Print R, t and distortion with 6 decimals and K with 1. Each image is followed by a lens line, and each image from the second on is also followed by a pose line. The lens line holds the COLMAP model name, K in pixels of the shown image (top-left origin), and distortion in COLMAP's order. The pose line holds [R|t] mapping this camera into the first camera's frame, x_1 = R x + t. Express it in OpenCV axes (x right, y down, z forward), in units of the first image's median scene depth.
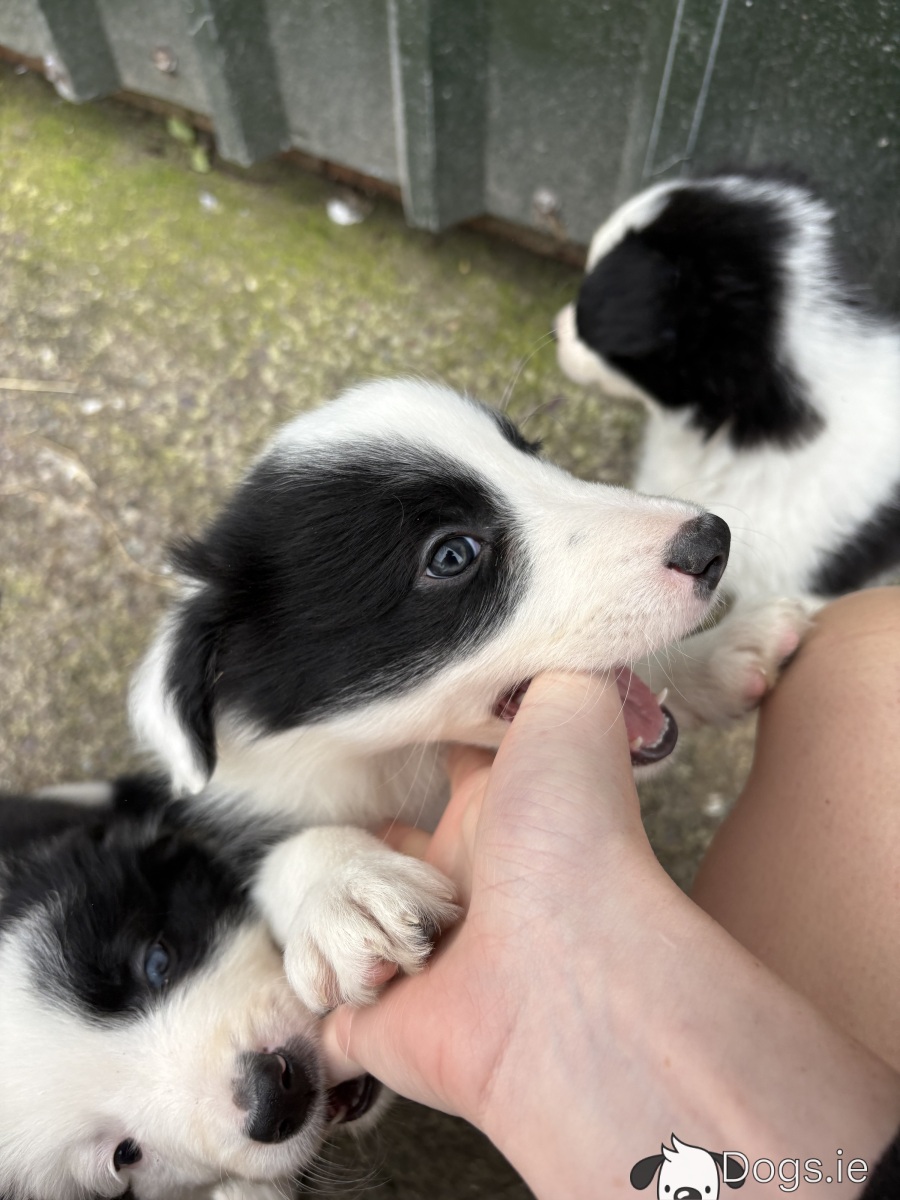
lens RADIAL K [[920.7, 0, 422.8], [0, 920.7, 599.8], [0, 0, 1]] dist [0.057940, -0.092236]
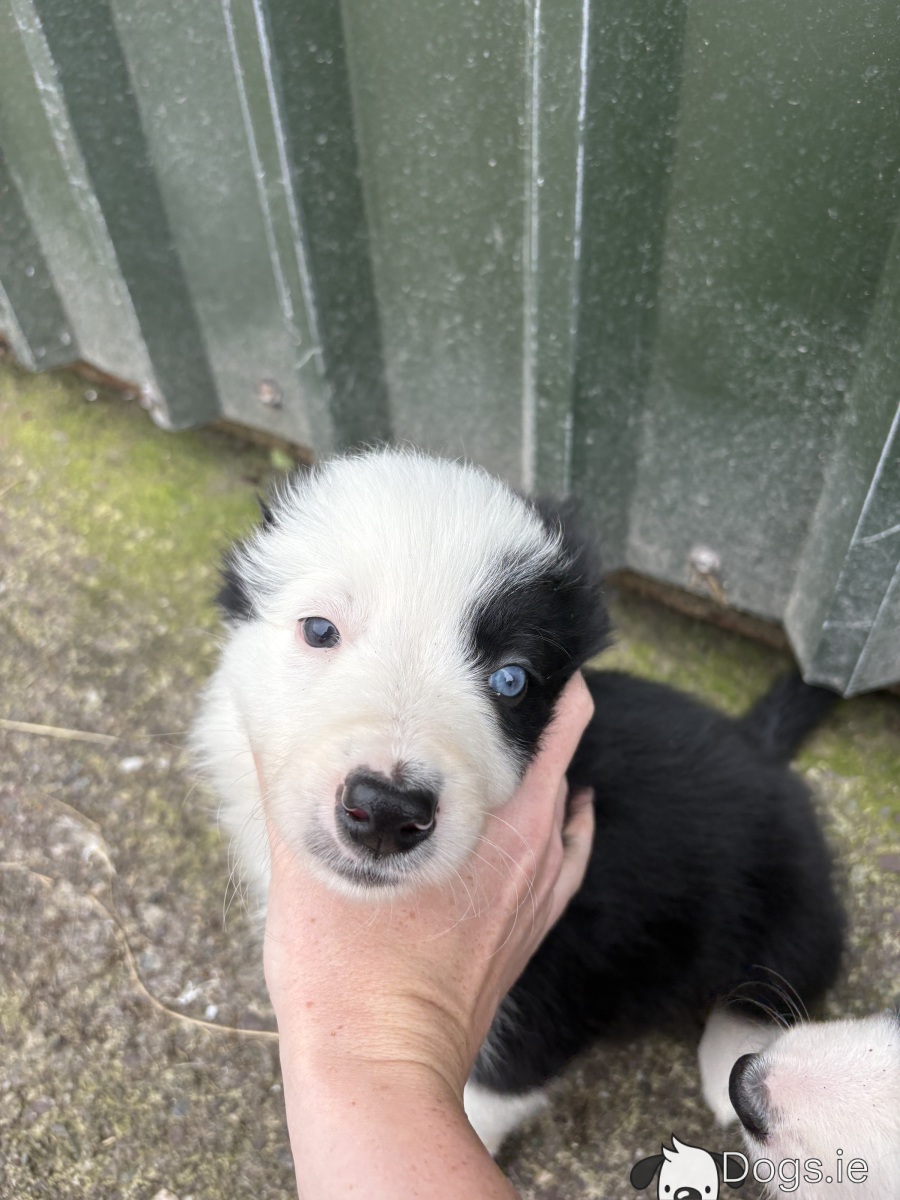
lens RADIAL K [[907.3, 0, 450.1], [0, 907.3, 600.3], [0, 0, 1]] dist [-0.004124, -0.003507]
pose [[0.997014, 0.044304, -0.063250, -0.033741], [-0.061517, 0.950777, -0.303709, -0.125595], [0.046681, 0.306693, 0.950663, 0.219287]]
